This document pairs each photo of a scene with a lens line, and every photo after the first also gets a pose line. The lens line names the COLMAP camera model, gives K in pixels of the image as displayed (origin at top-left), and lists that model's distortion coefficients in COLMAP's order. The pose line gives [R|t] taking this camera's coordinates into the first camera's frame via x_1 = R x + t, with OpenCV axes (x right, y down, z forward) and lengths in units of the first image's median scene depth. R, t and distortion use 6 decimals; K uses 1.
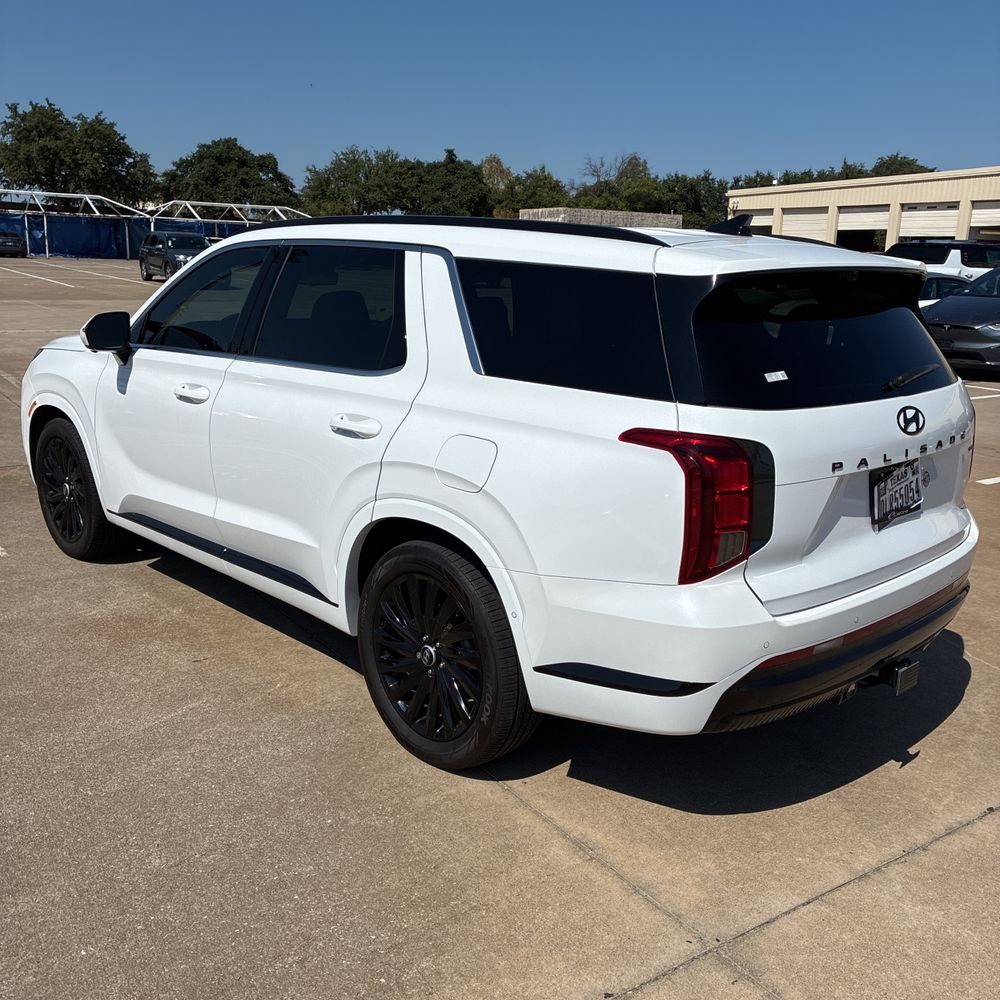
lens RADIAL K [[1014.9, 0, 493.5], [0, 1014.9, 517.8], [0, 0, 1]] dist [0.025549, 0.000000]
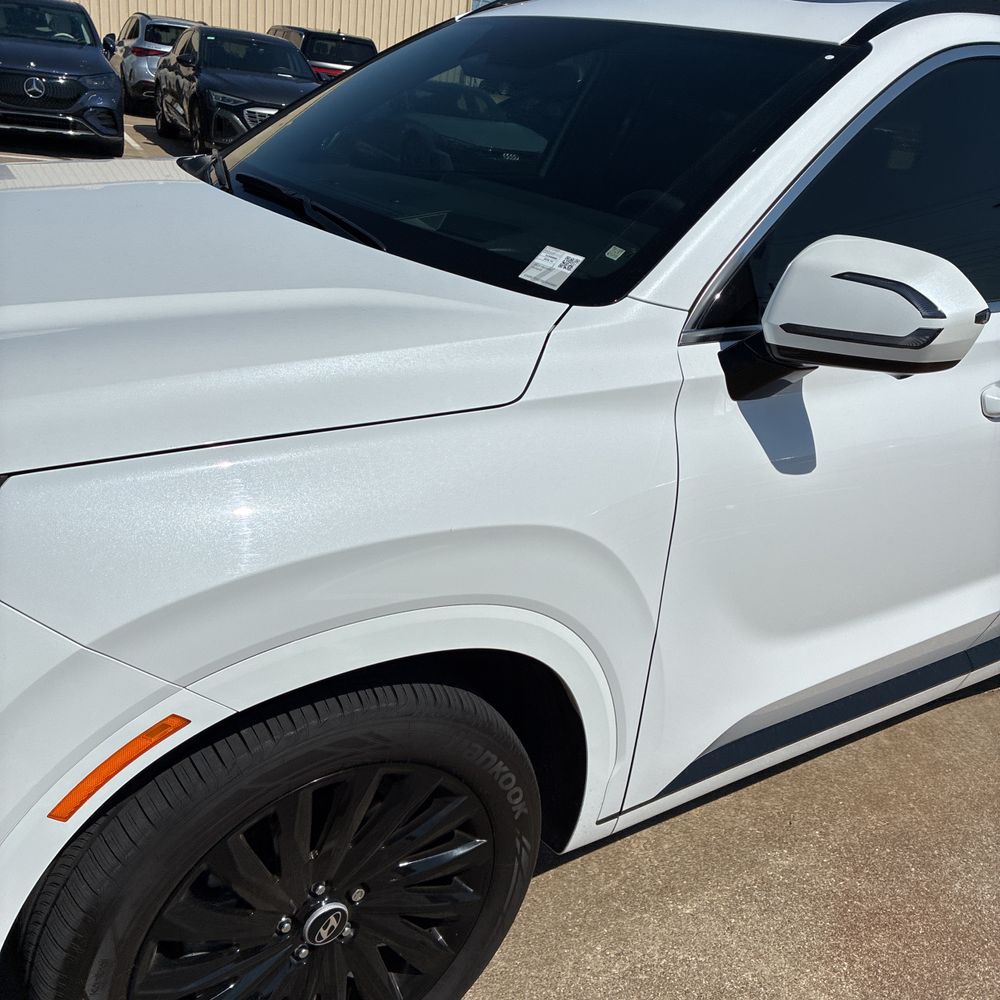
lens RADIAL K [[1014.9, 0, 503.0], [0, 1014.9, 507.5], [0, 0, 1]] dist [0.025549, 0.000000]
pose [[0.167871, -0.391745, 0.904630, -0.947283], [0.139951, 0.917828, 0.371490, -0.344323], [-0.975824, 0.064242, 0.208902, 1.378575]]
